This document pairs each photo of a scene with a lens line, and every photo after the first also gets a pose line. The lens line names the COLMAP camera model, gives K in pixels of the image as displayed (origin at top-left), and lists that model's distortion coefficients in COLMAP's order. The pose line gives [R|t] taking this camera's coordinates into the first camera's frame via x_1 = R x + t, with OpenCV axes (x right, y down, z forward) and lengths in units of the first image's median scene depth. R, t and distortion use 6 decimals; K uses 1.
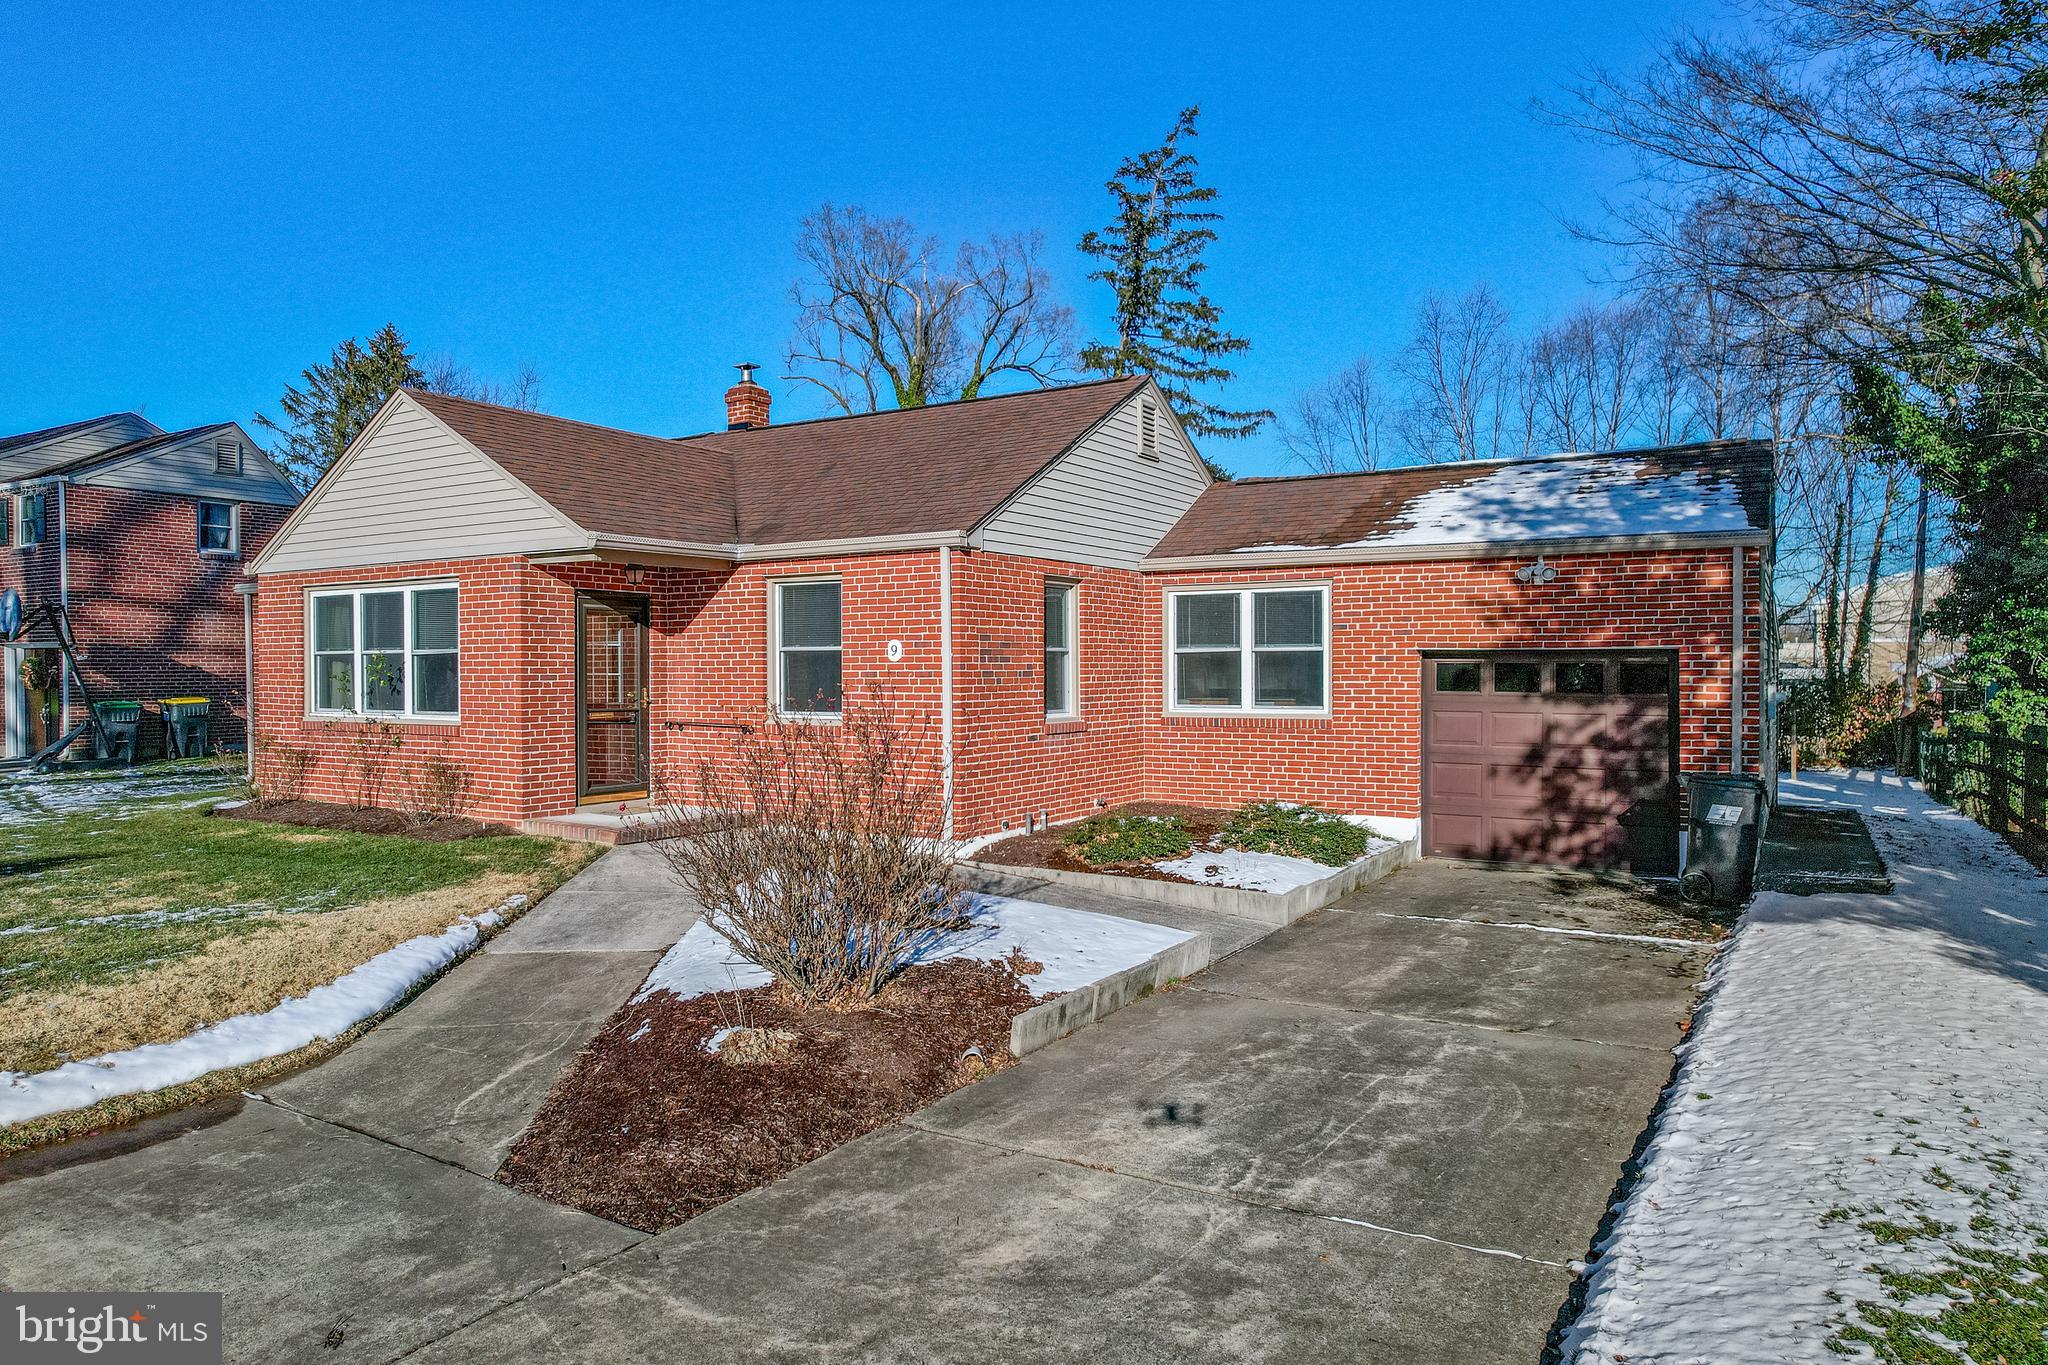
lens RADIAL K [[1335.3, 0, 1004.7], [0, 1335.3, 680.0], [0, 0, 1]] dist [-0.044172, 0.002546]
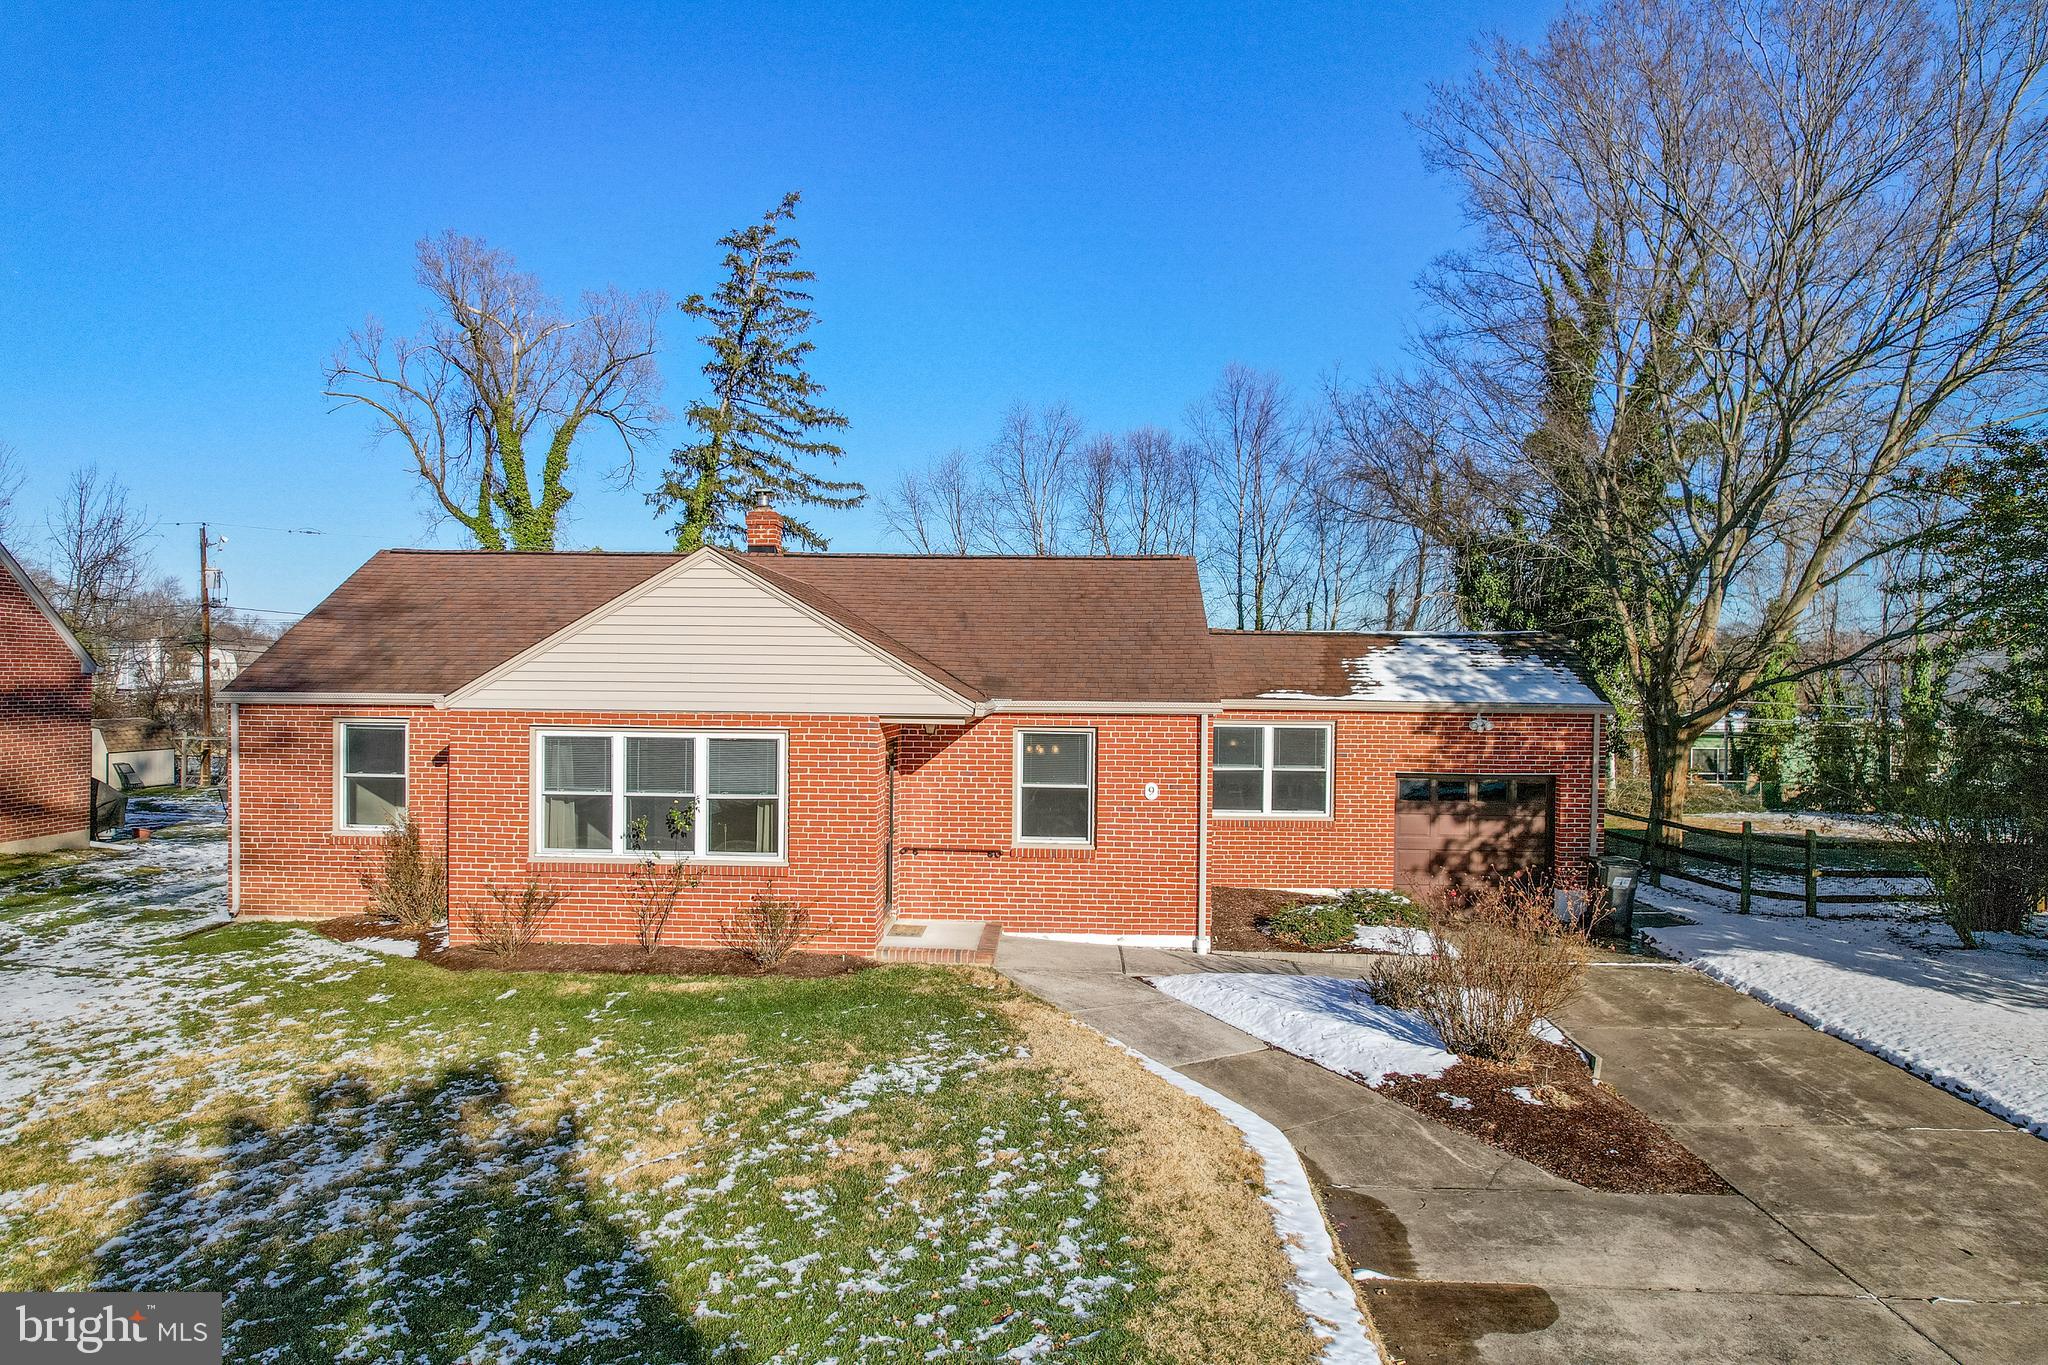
lens RADIAL K [[1310.6, 0, 1053.9], [0, 1310.6, 687.0], [0, 0, 1]] dist [-0.064792, 0.069396]
pose [[0.858956, 0.010676, 0.511939, -0.771116], [-0.009347, 0.999943, -0.005169, -0.109188], [-0.511965, -0.000346, 0.859006, -0.034413]]
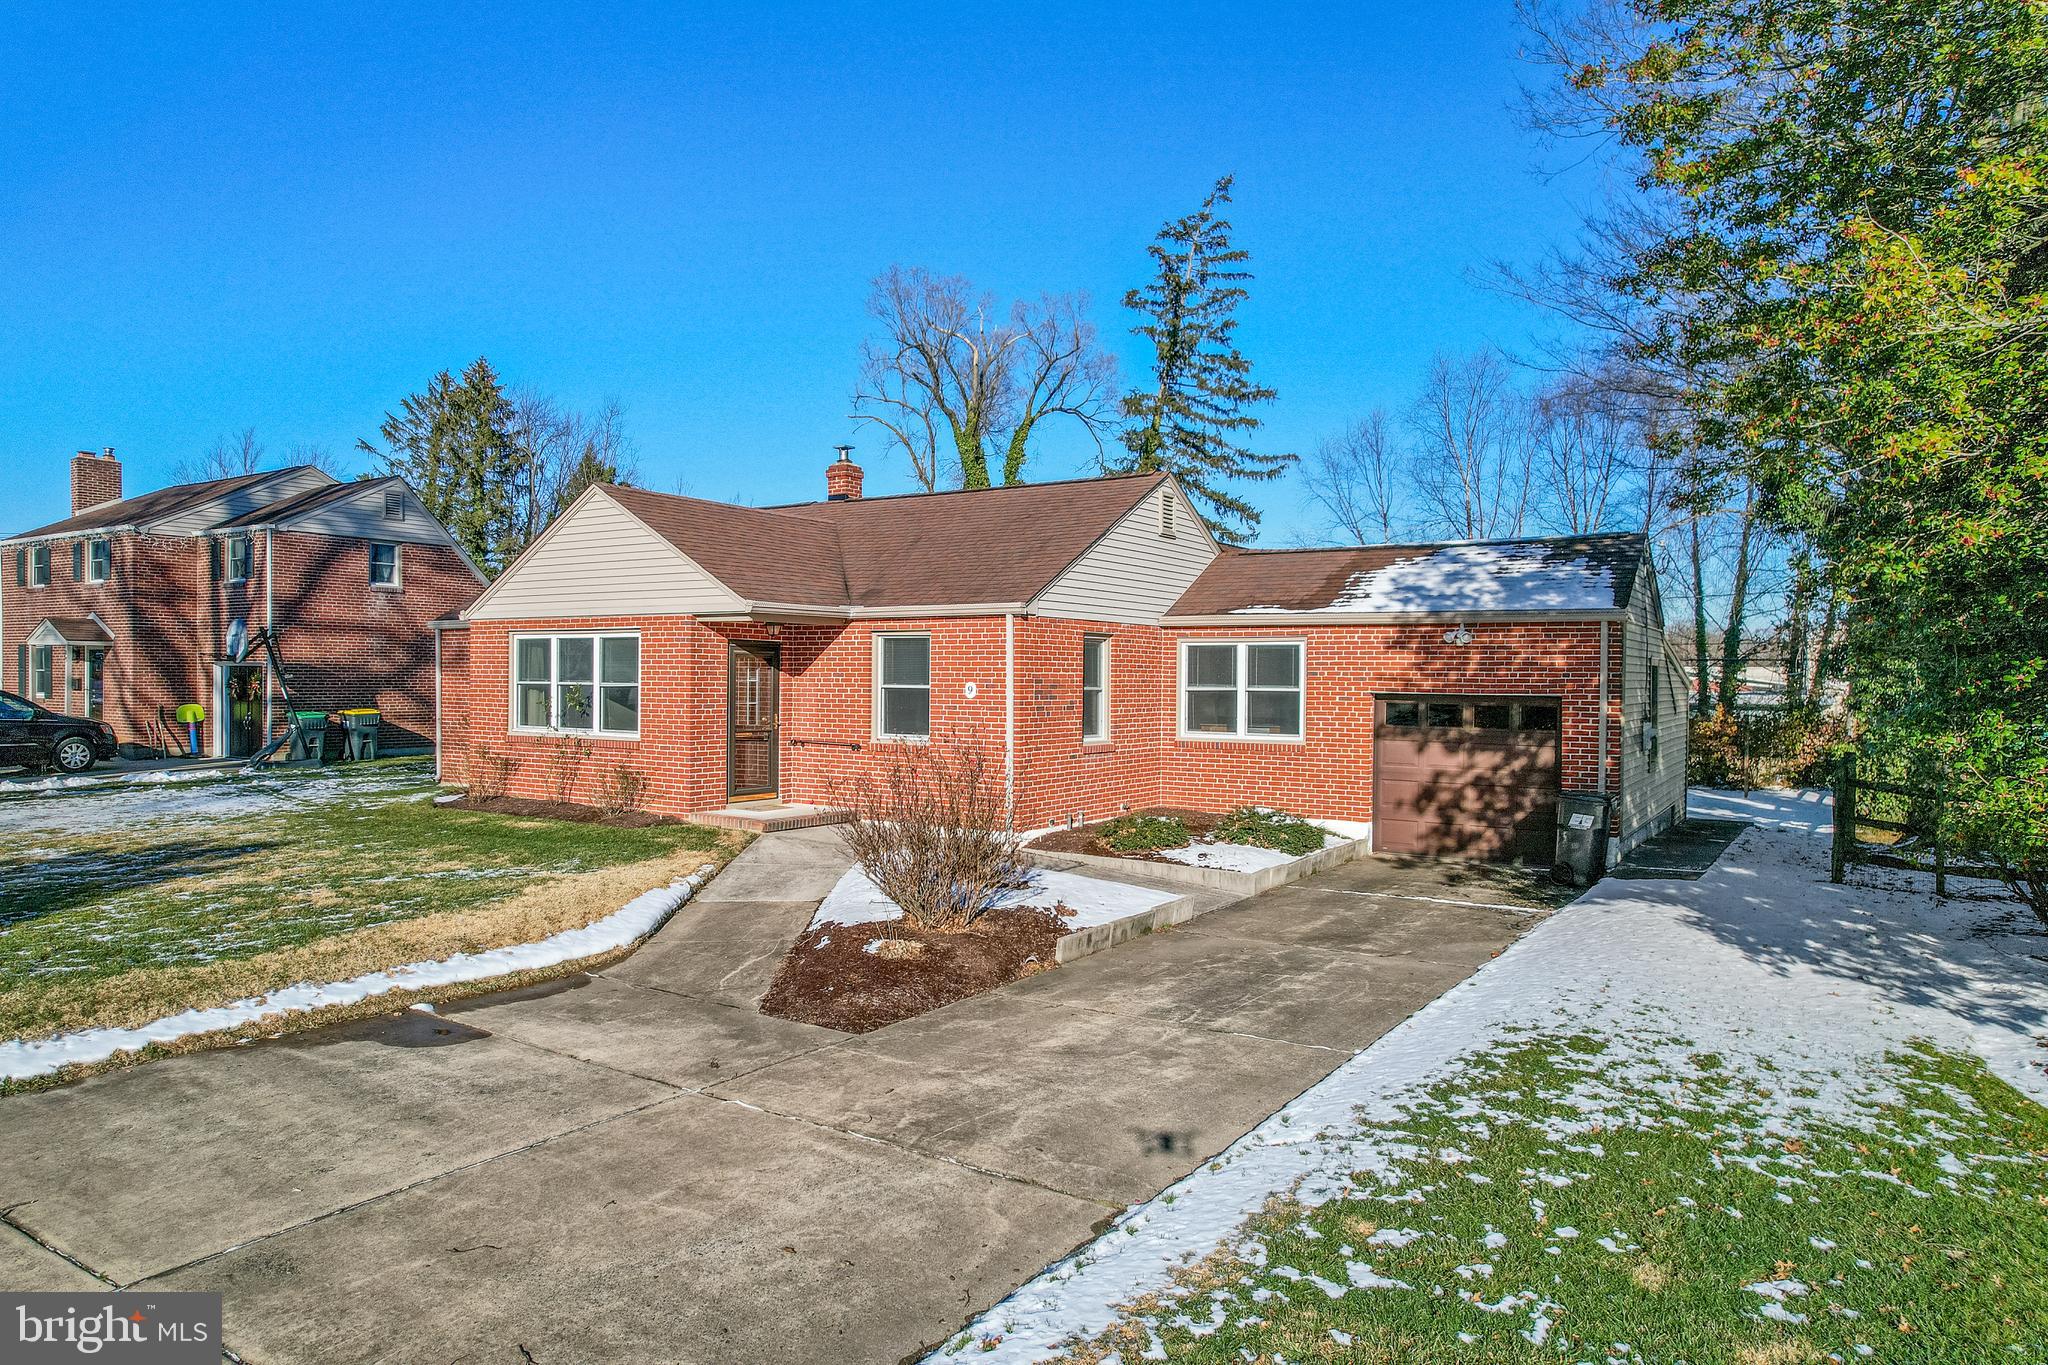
lens RADIAL K [[1318.7, 0, 1024.0], [0, 1318.7, 682.5], [0, 0, 1]] dist [-0.049894, 0.000253]
pose [[0.999748, 0.012882, -0.018382, -0.004559], [-0.012986, 0.999900, -0.005555, -0.021974], [0.018309, 0.005793, 0.999816, -0.301378]]
